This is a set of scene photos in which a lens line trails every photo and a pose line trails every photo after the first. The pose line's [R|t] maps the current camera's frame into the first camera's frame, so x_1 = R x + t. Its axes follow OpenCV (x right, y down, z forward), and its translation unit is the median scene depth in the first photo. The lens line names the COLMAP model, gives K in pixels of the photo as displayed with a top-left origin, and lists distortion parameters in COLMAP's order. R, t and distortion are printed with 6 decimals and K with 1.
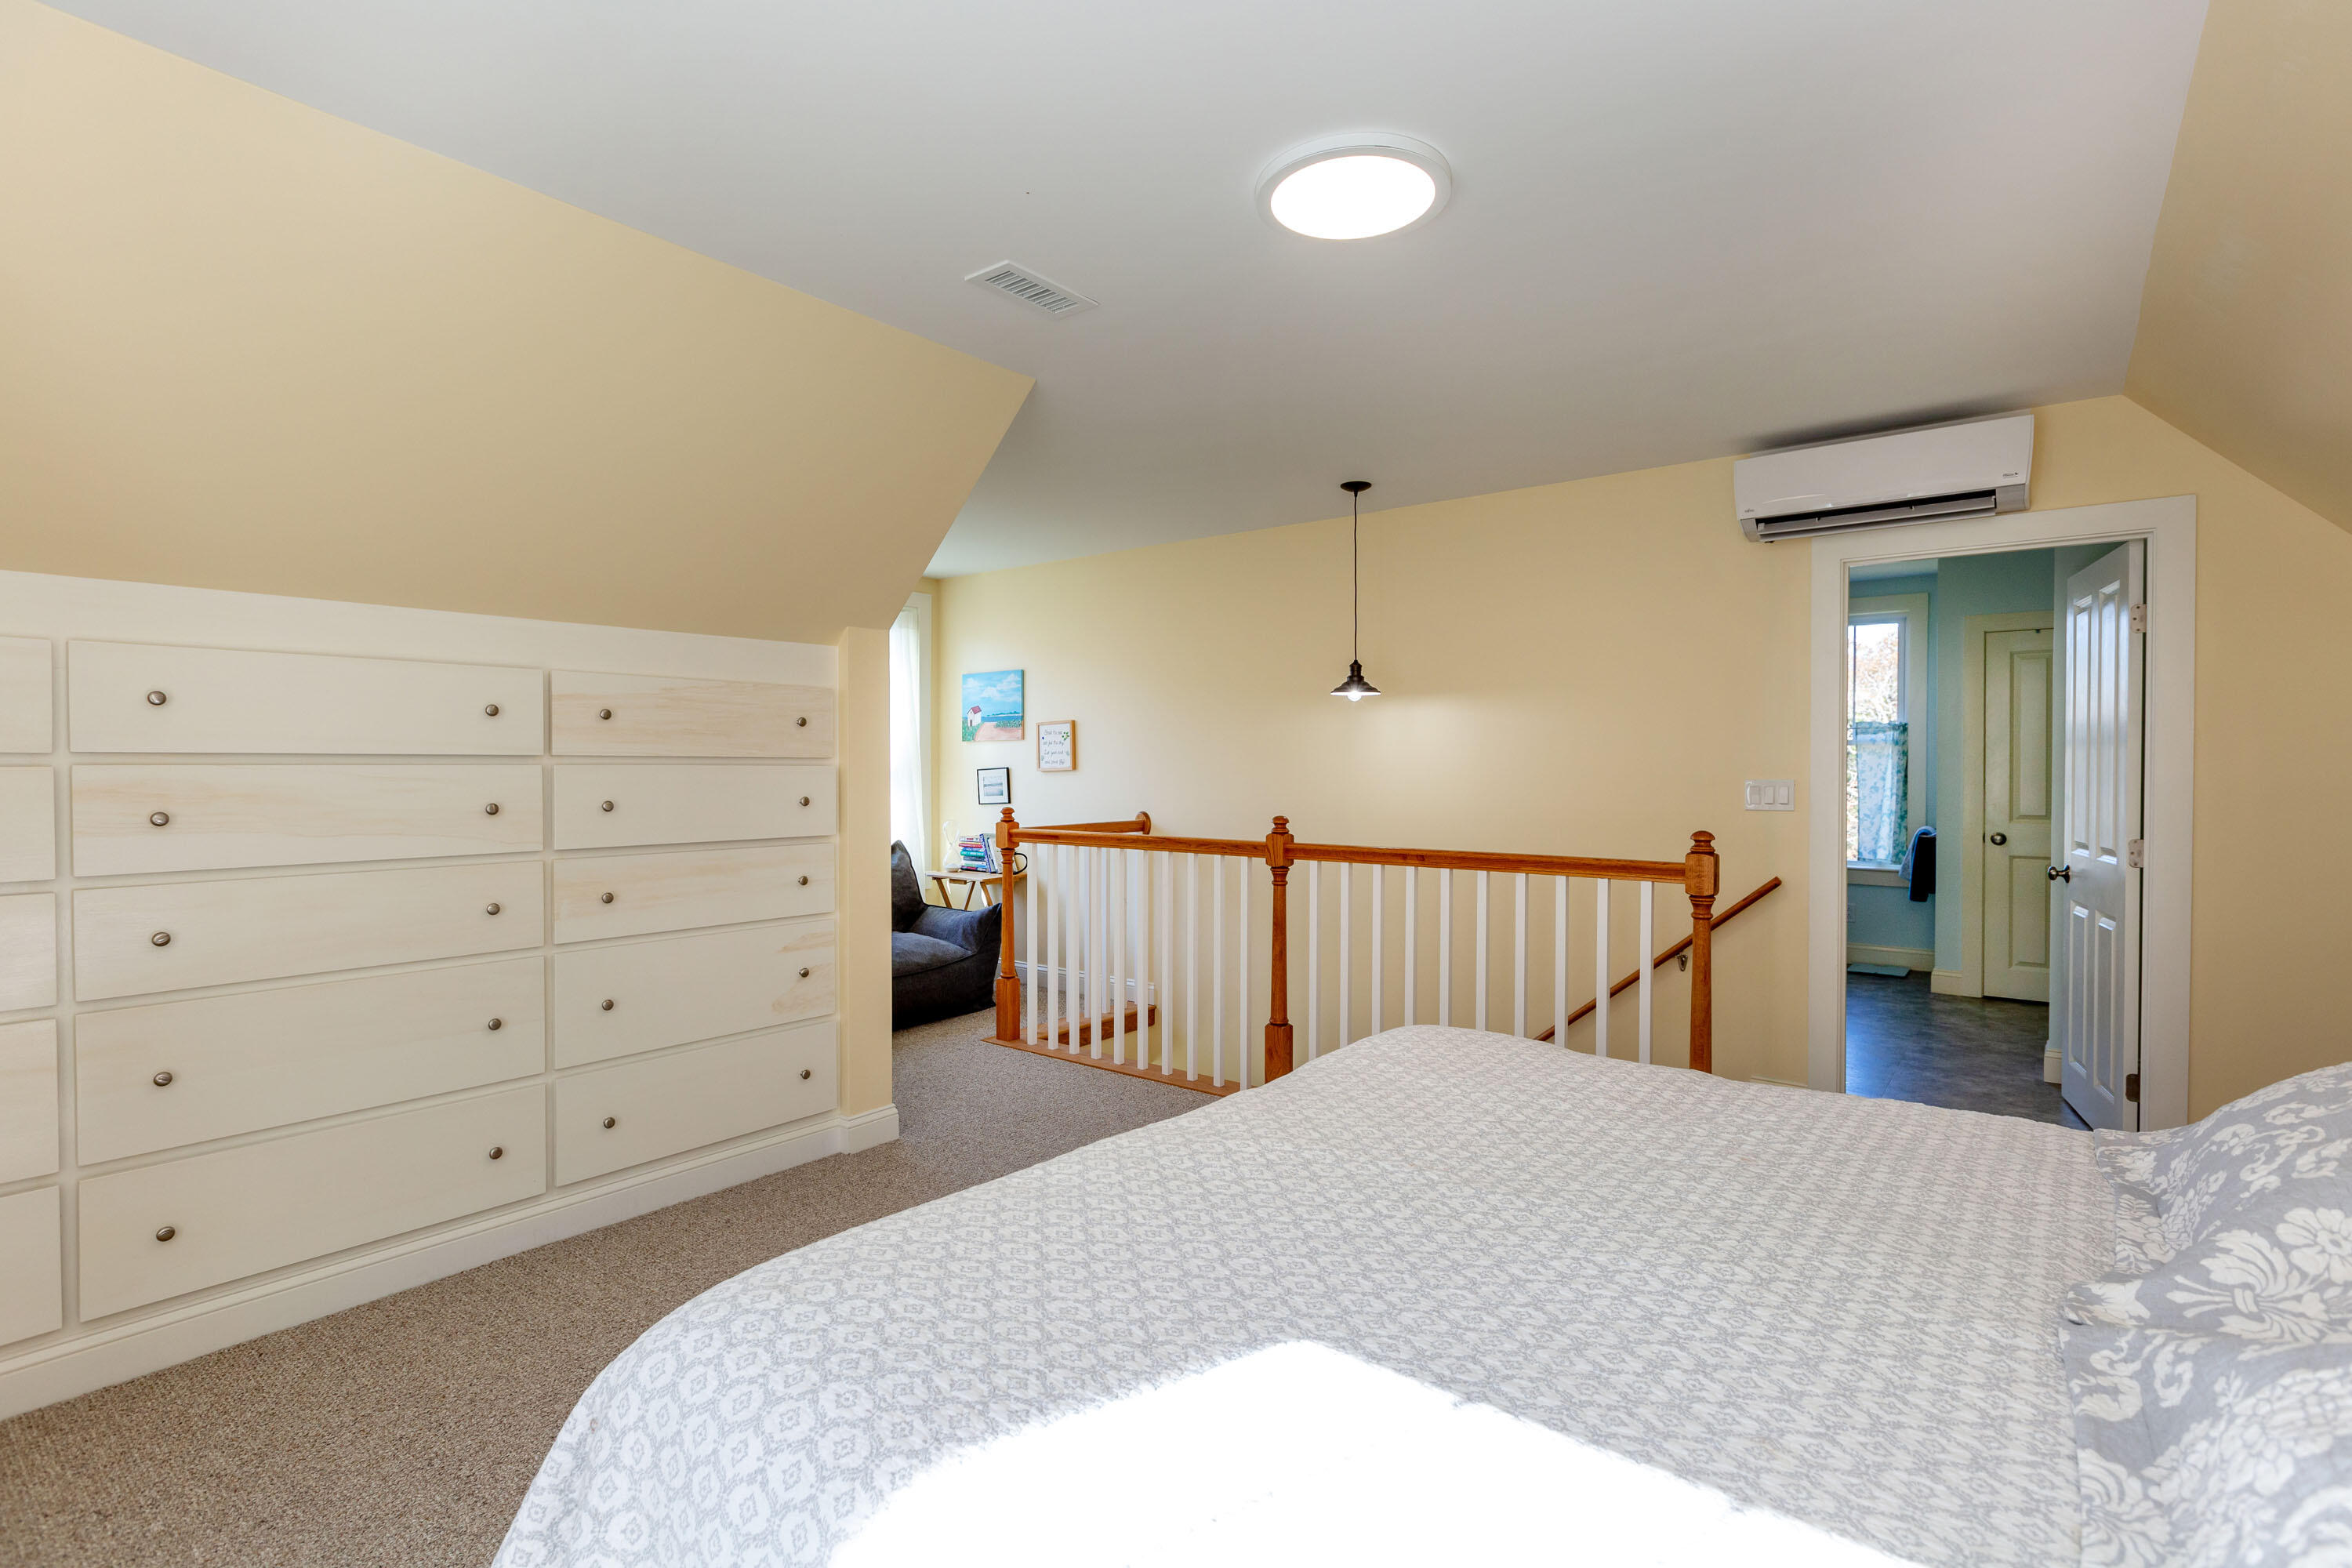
lens RADIAL K [[1144.2, 0, 1173.5], [0, 1144.2, 782.9], [0, 0, 1]] dist [0.001839, -0.001834]
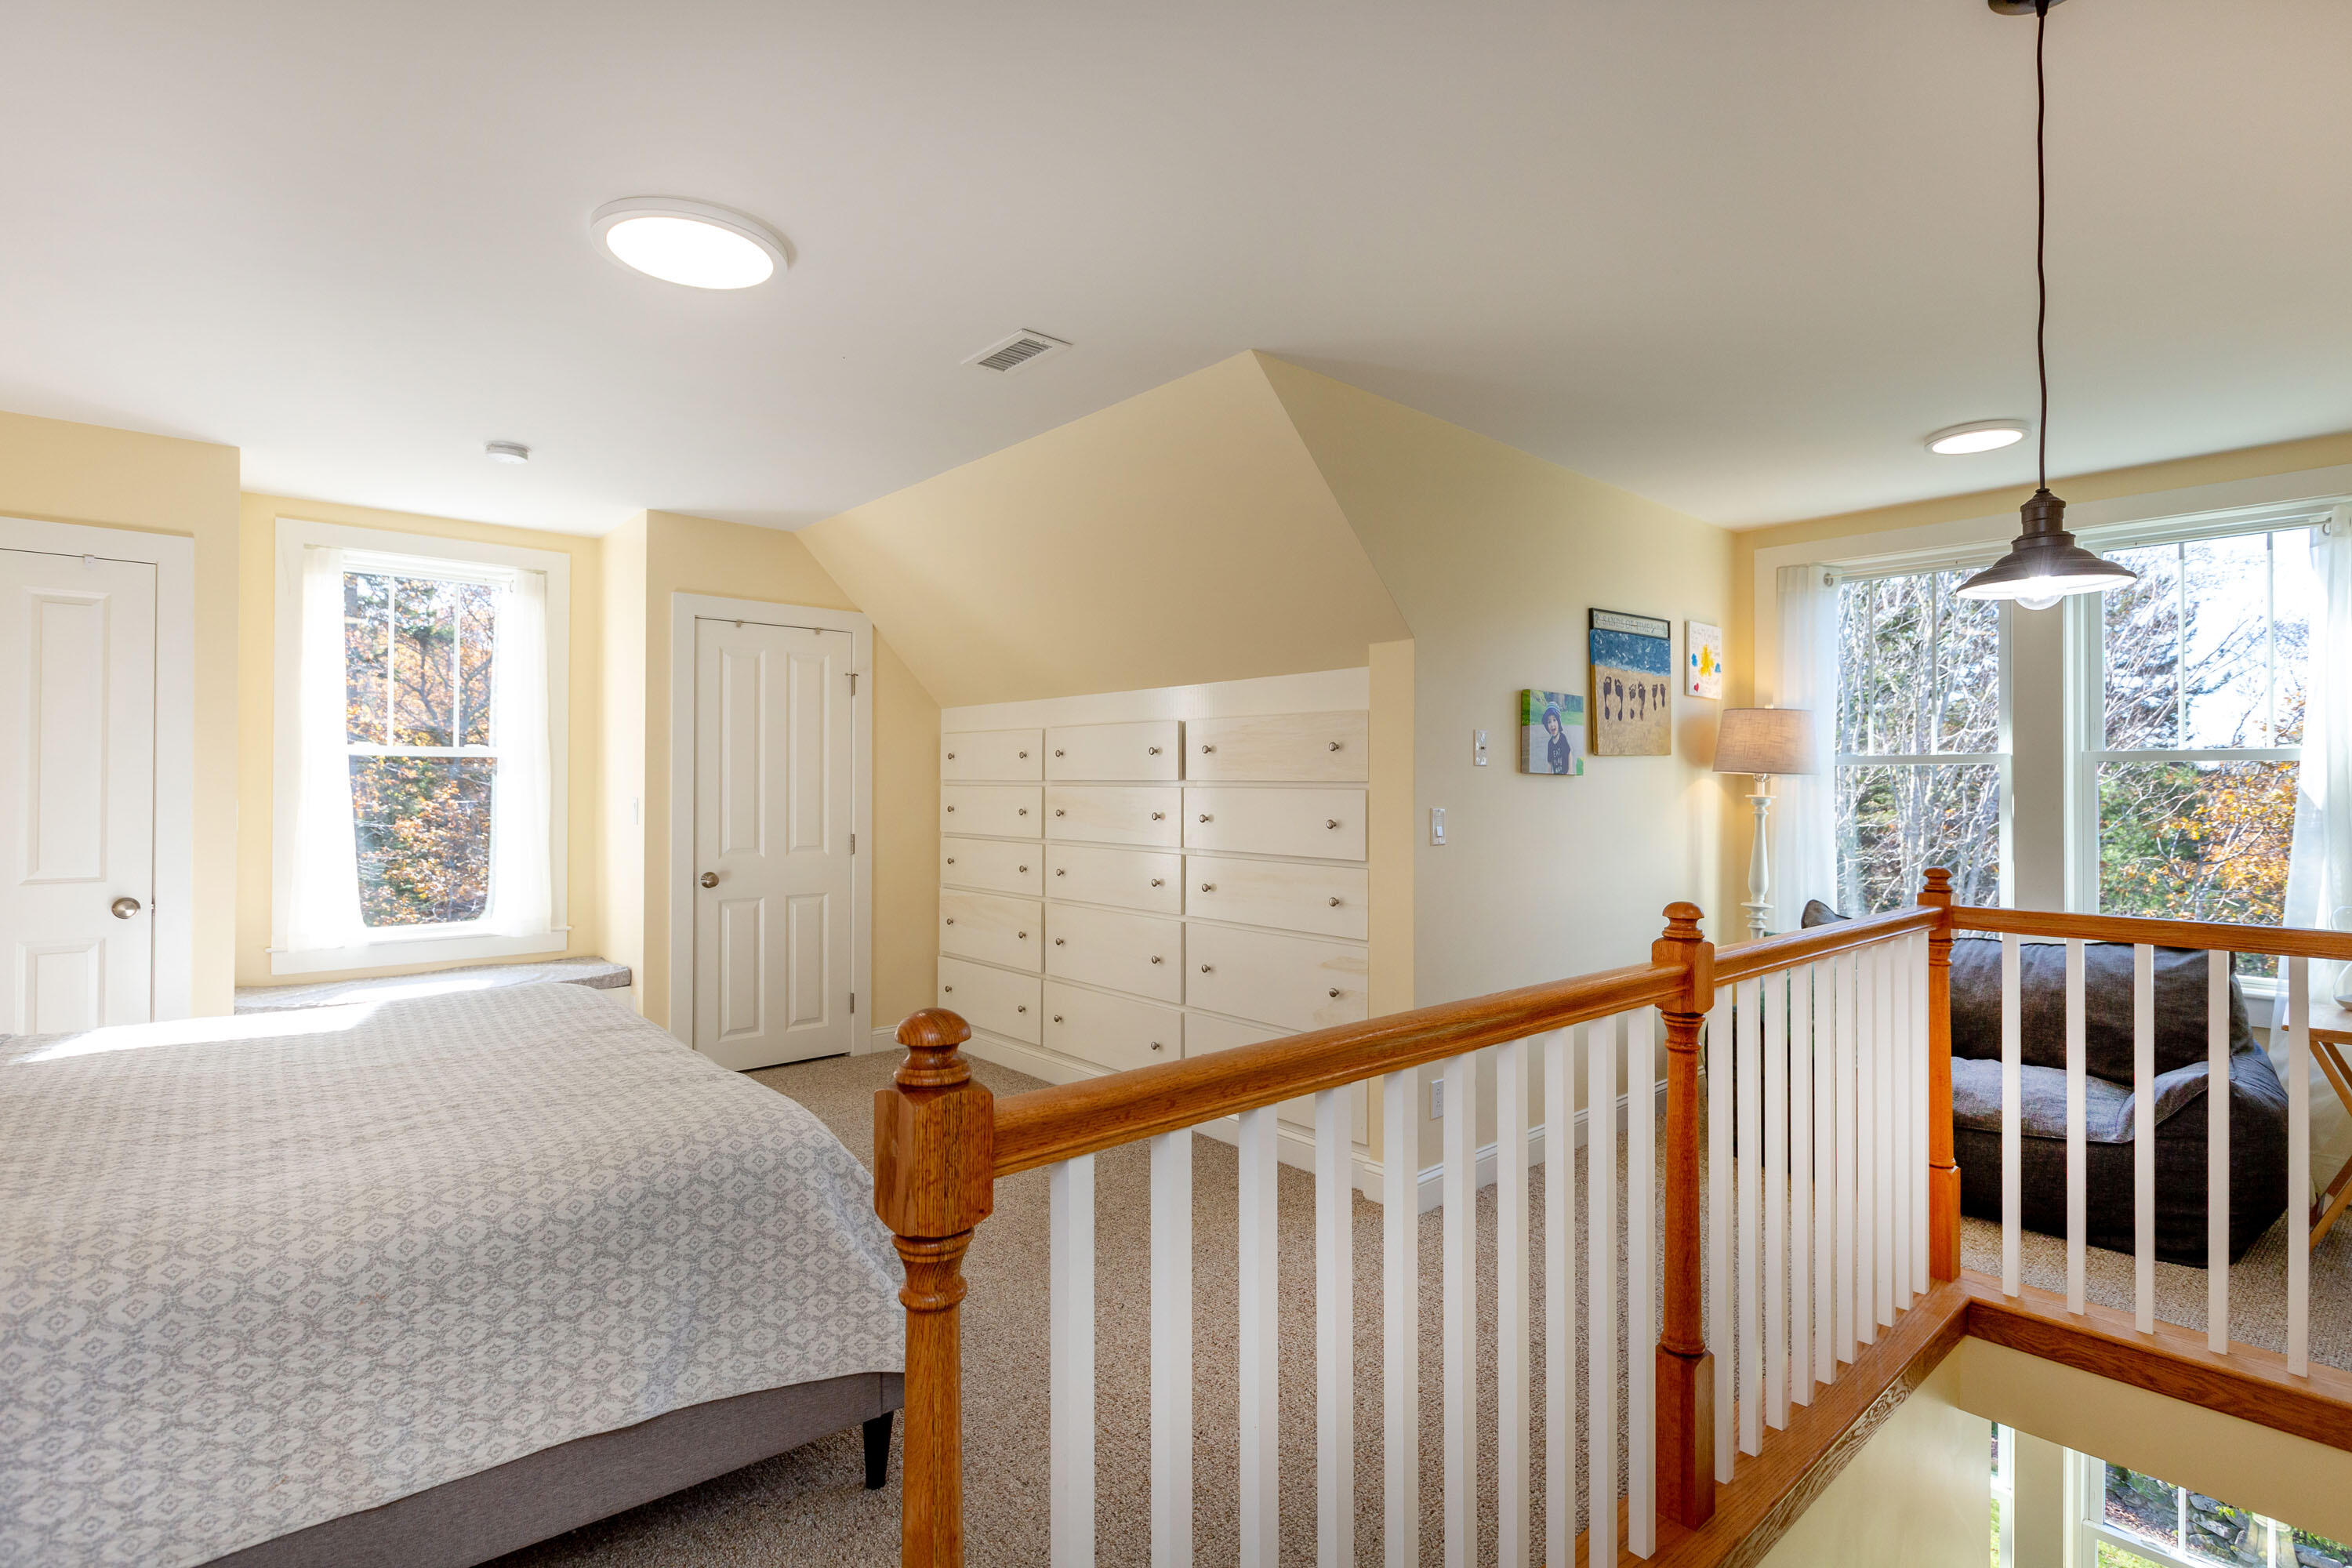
lens RADIAL K [[1144.2, 0, 1188.0], [0, 1144.2, 783.8], [0, 0, 1]] dist [0.001839, -0.001834]
pose [[-0.192619, -0.002236, -0.981271, 0.540780], [-0.022295, 0.999749, 0.002099, -0.014879], [0.981020, 0.022282, -0.192621, 0.817637]]
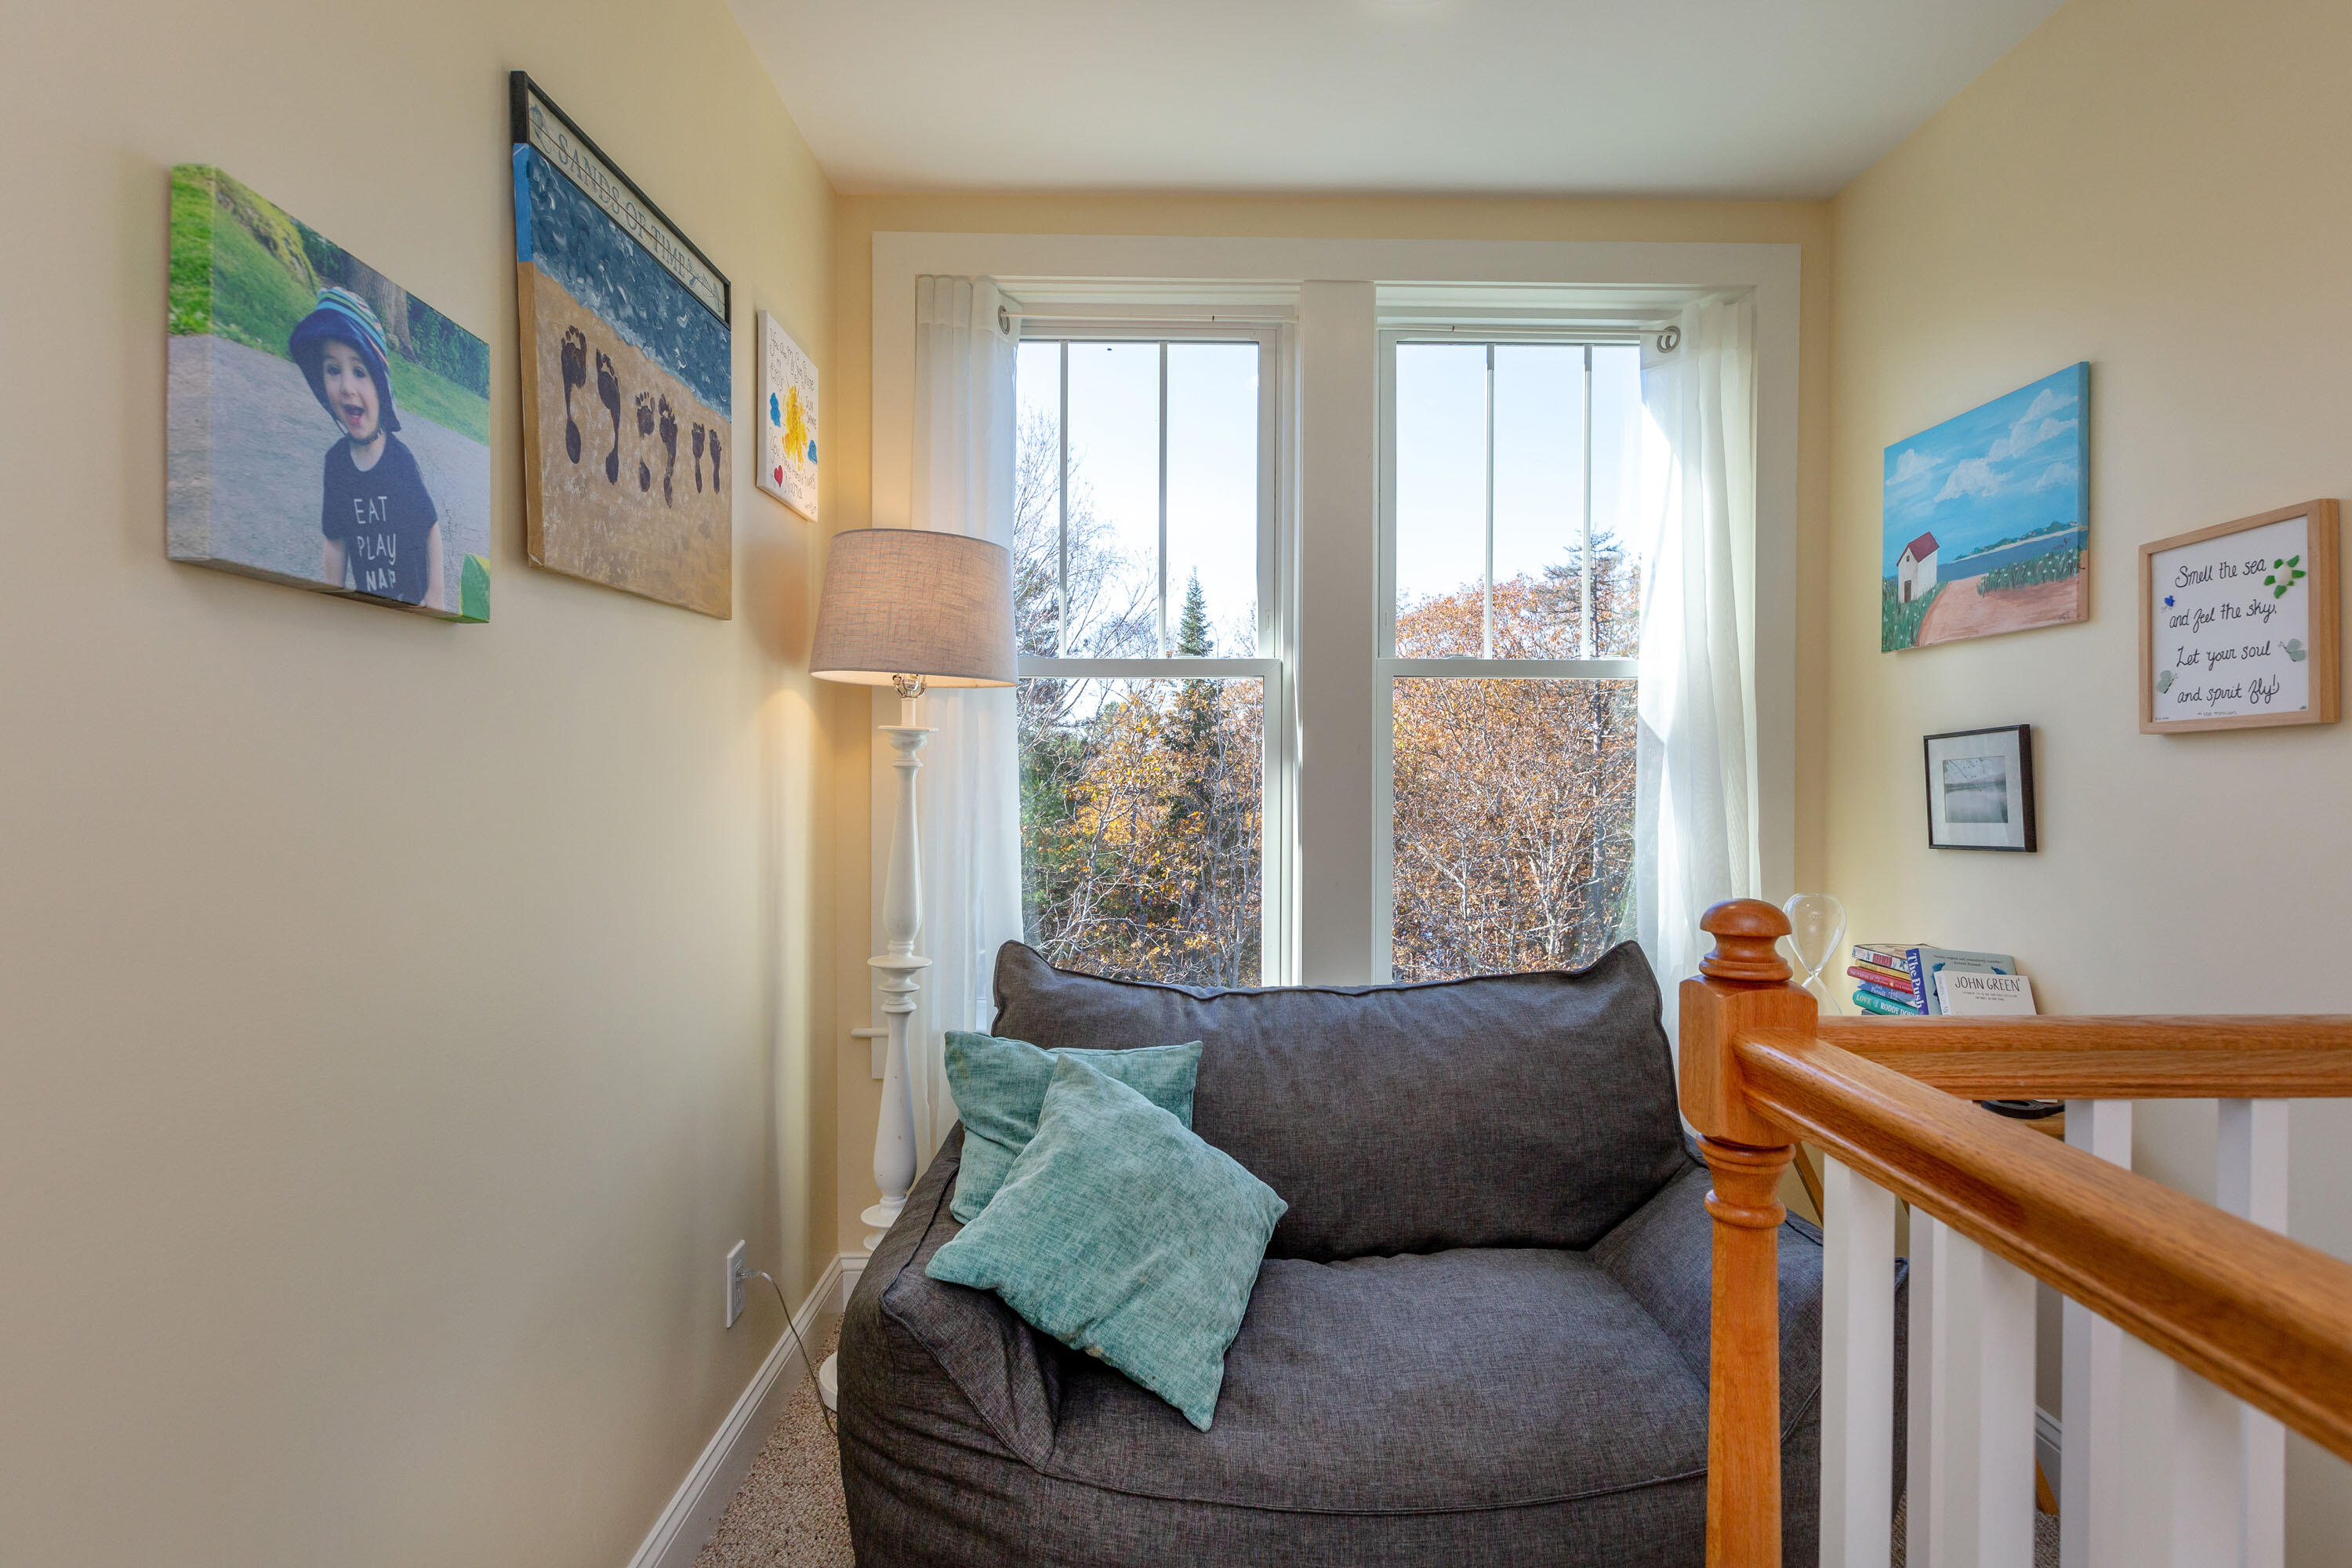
lens RADIAL K [[1190.0, 0, 1189.0], [0, 1190.0, 755.4], [0, 0, 1]] dist [0.001119, 0.000184]
pose [[0.617188, -0.002634, -0.786811, -0.055725], [-0.016820, 0.999722, -0.016541, 0.003256], [0.786636, 0.023443, 0.616972, 0.902926]]
